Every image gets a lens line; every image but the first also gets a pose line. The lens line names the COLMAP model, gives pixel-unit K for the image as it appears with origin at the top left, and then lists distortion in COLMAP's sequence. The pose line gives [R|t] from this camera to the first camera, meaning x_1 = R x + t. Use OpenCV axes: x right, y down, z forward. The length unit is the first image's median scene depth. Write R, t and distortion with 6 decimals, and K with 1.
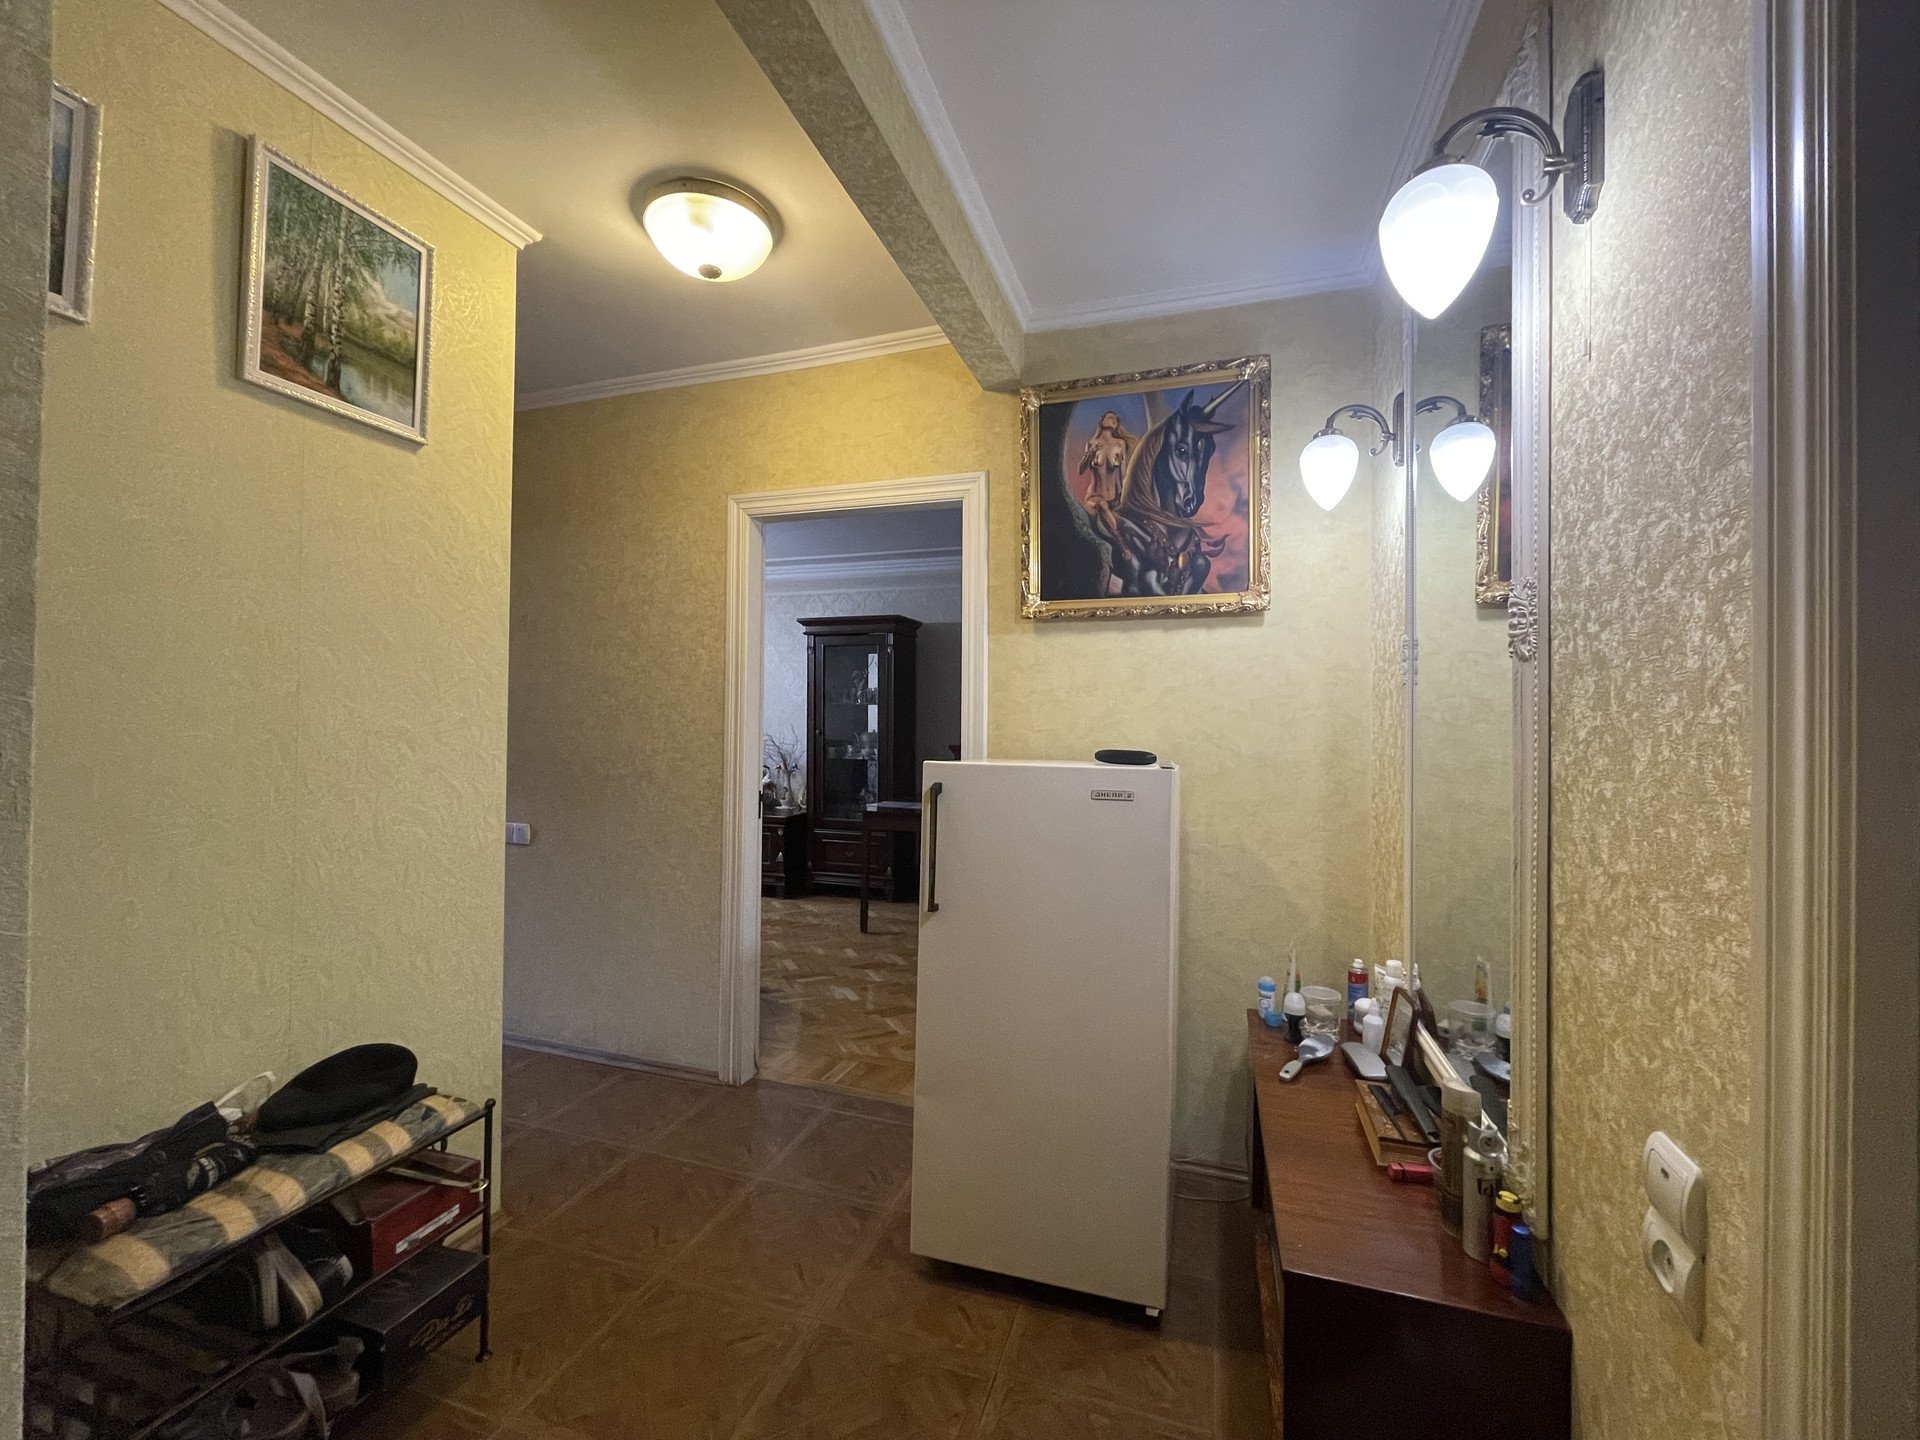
lens RADIAL K [[772.8, 0, 950.7], [0, 772.8, 720.9], [0, 0, 1]] dist [-0.009191, -0.000232]
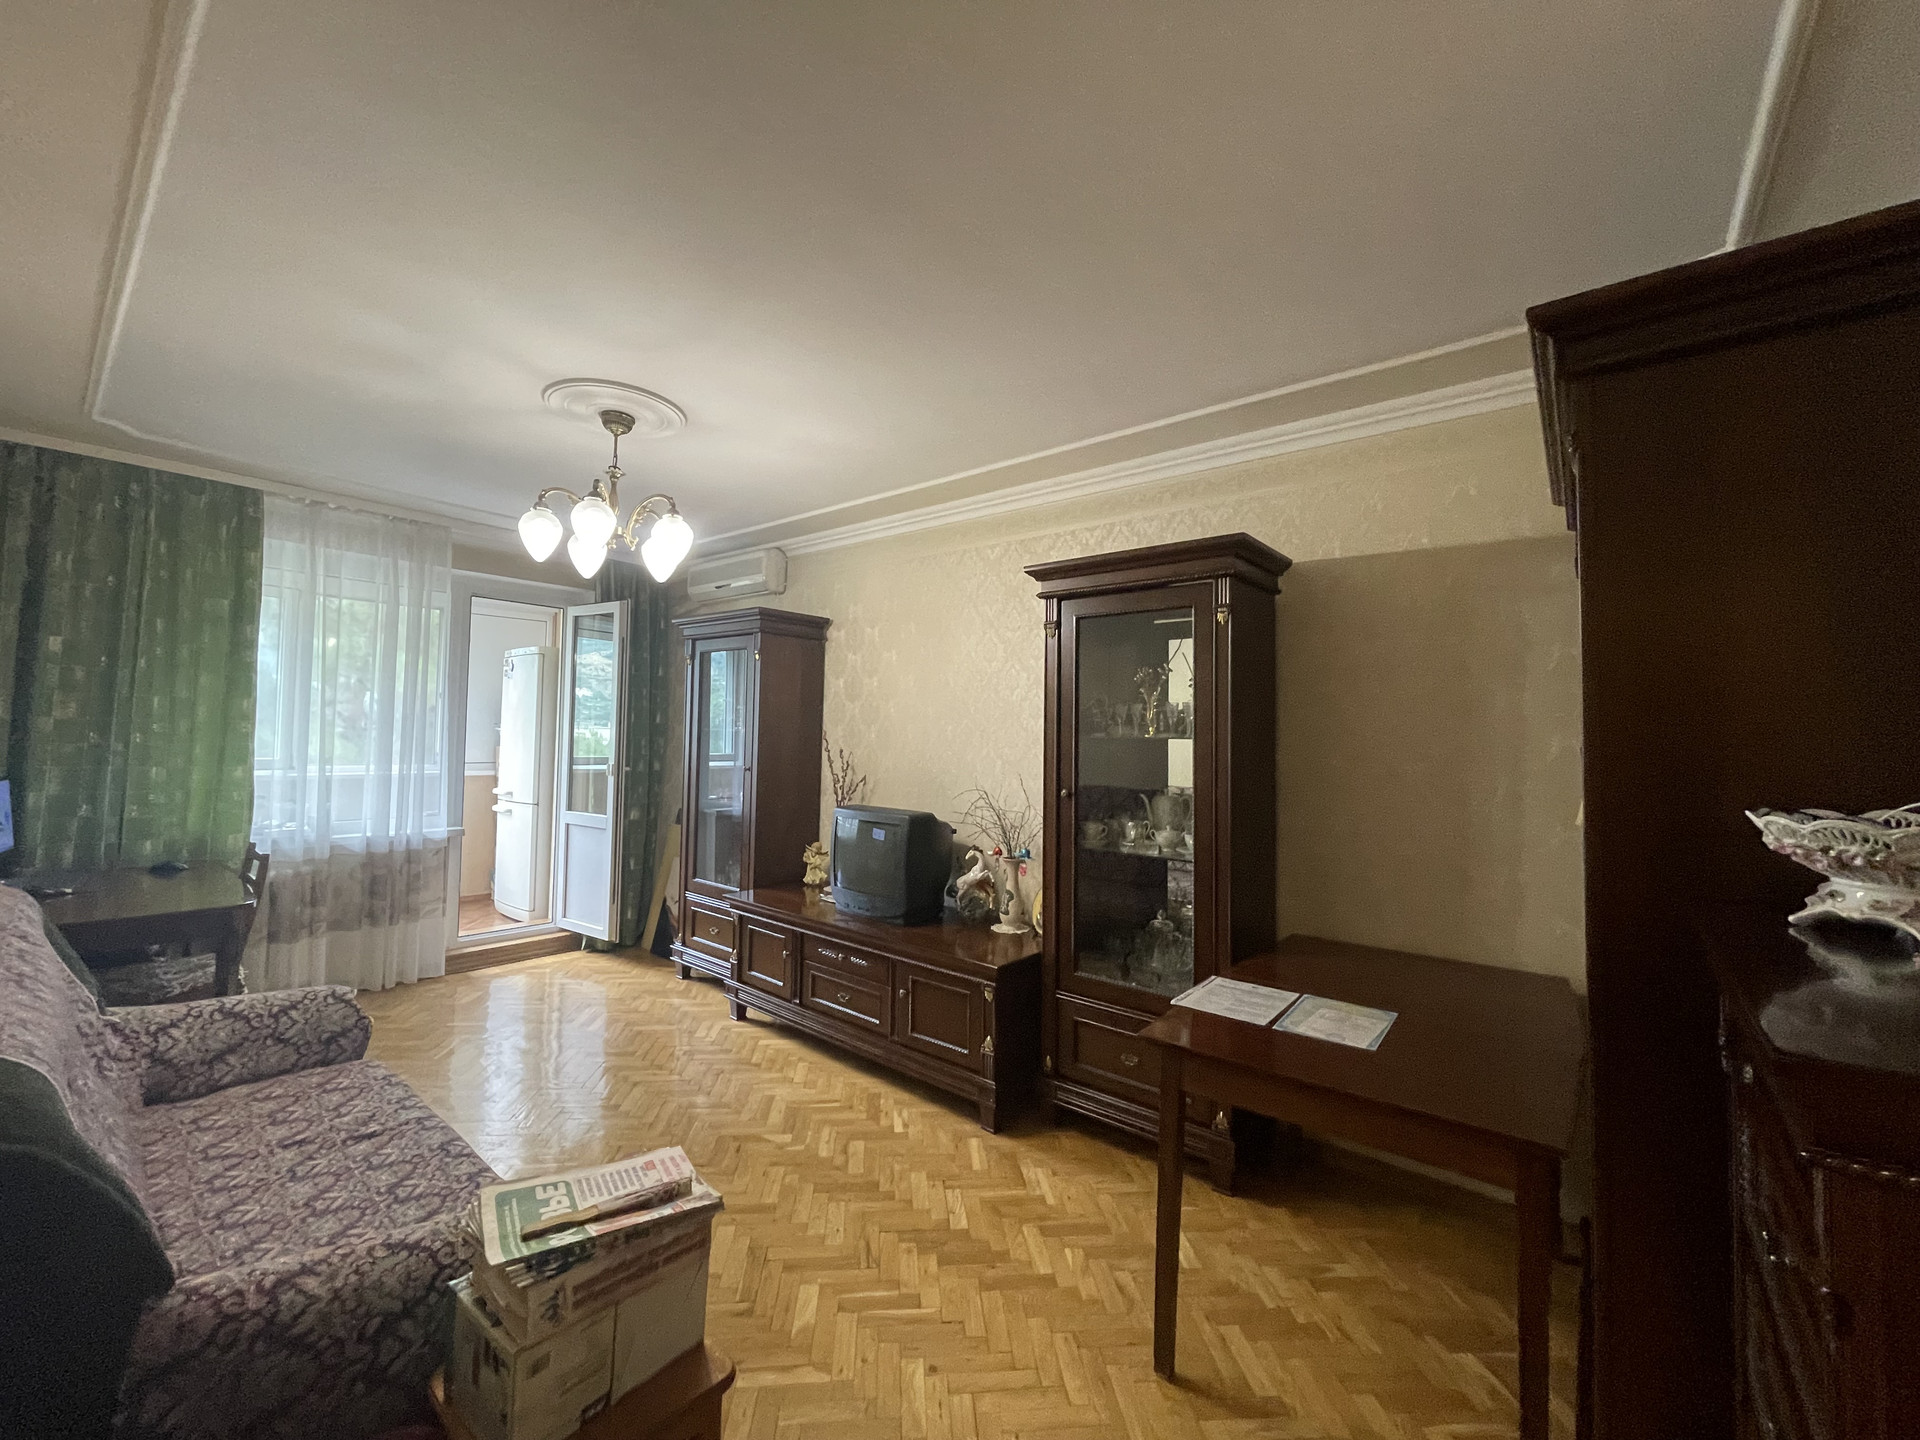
lens RADIAL K [[772.8, 0, 949.7], [0, 772.8, 719.2], [0, 0, 1]] dist [-0.009191, -0.000232]
pose [[0.930393, -0.001882, -0.366559, -0.059282], [-0.007085, 0.999708, -0.023115, -0.020935], [0.366496, 0.024103, 0.930107, 0.509611]]
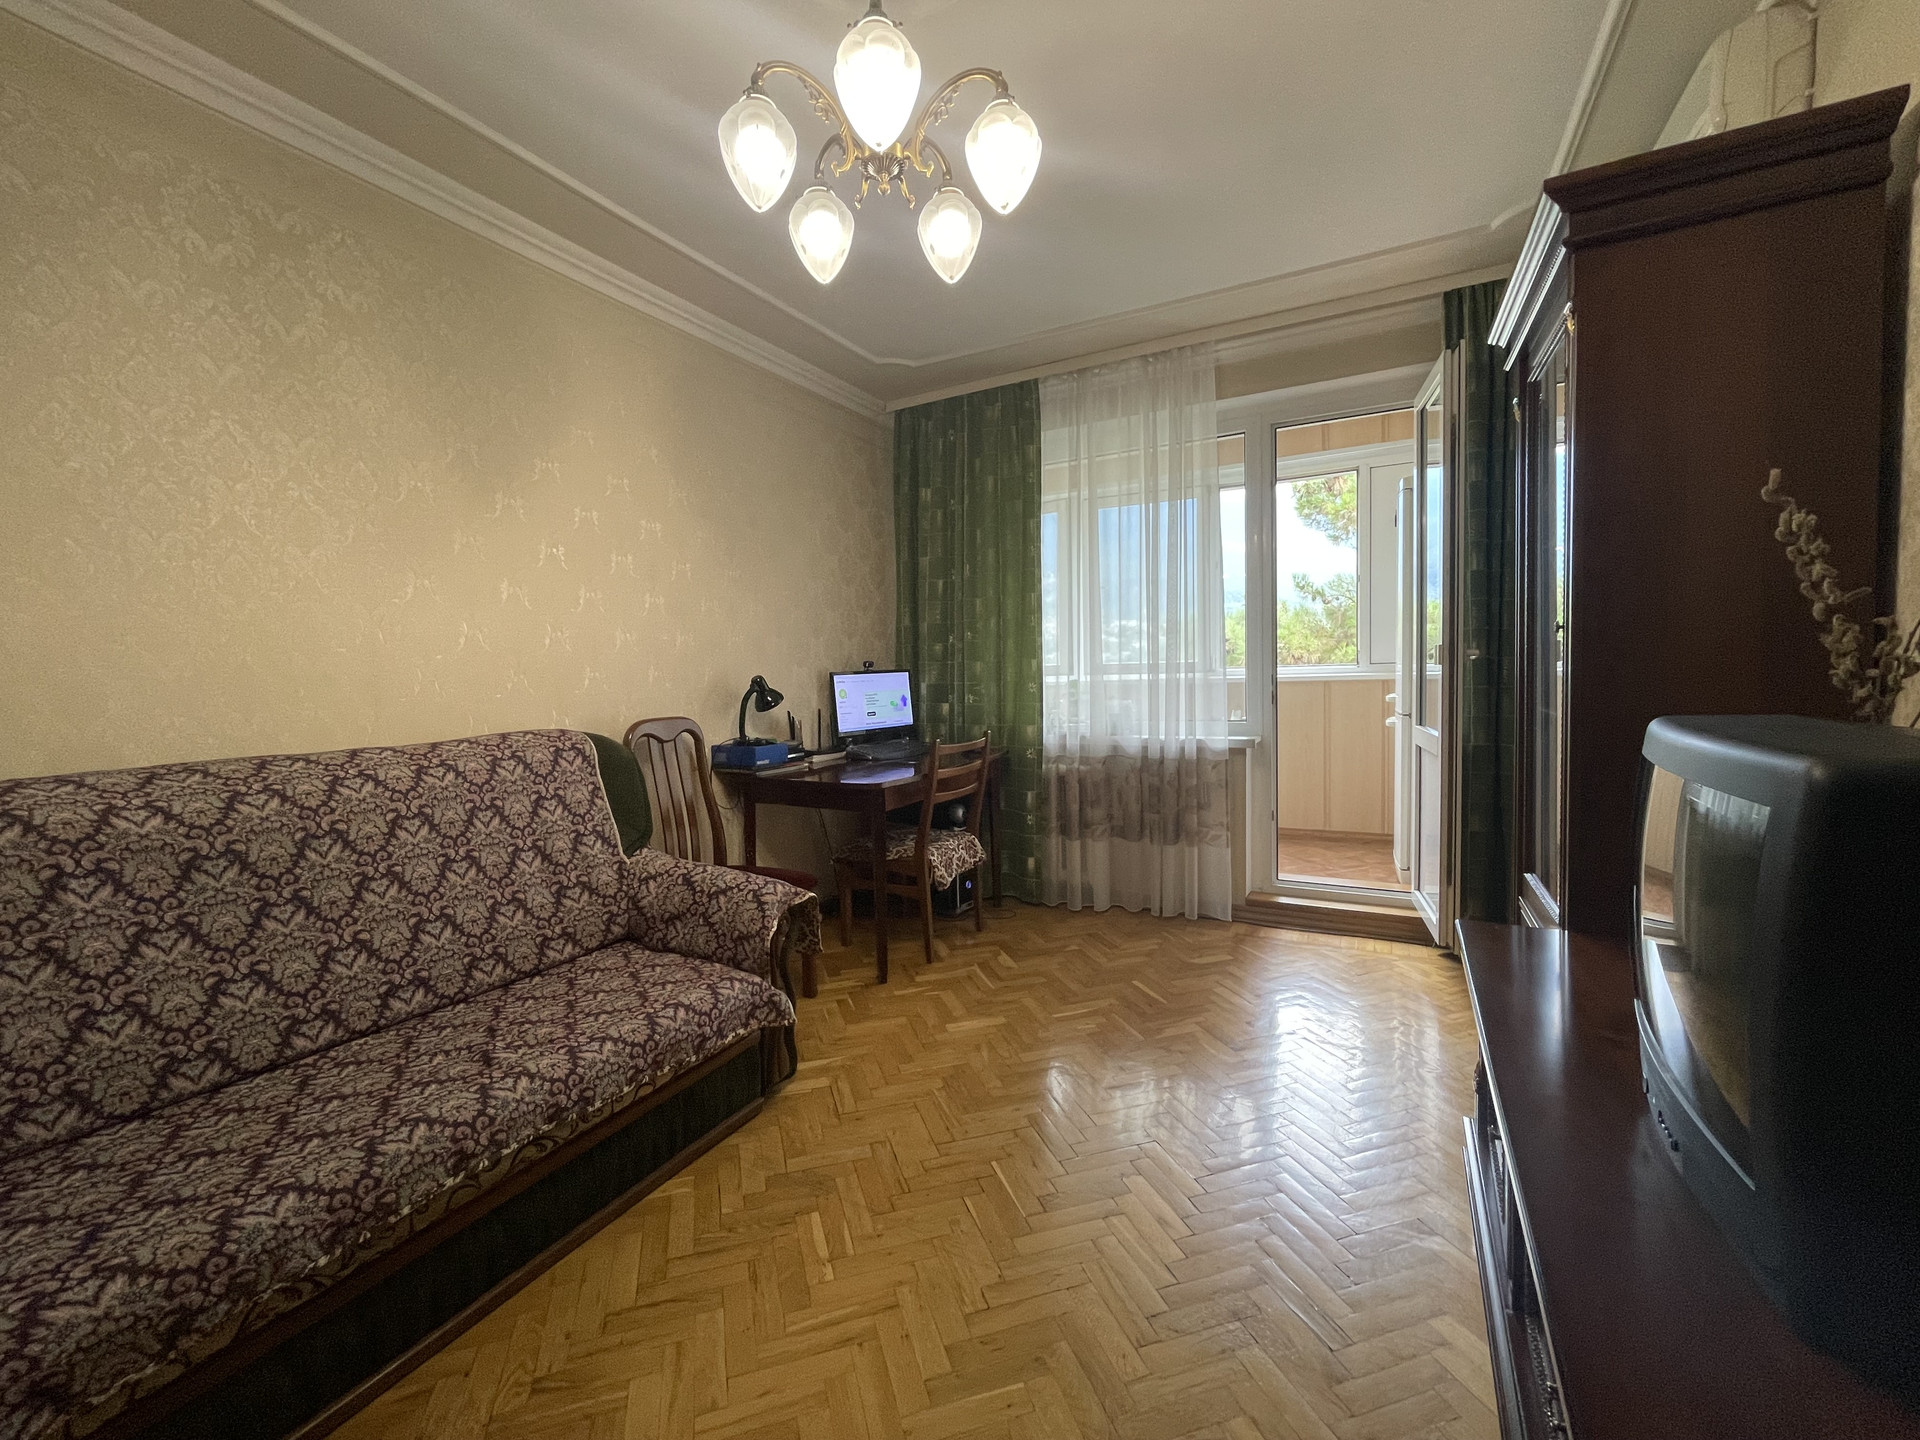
lens RADIAL K [[772.8, 0, 946.8], [0, 772.8, 713.0], [0, 0, 1]] dist [-0.009191, -0.000232]
pose [[-0.180187, 0.048571, -0.982432, -0.178177], [0.032085, 0.998539, 0.043483, 0.022124], [0.983109, -0.023687, -0.181482, 0.933258]]
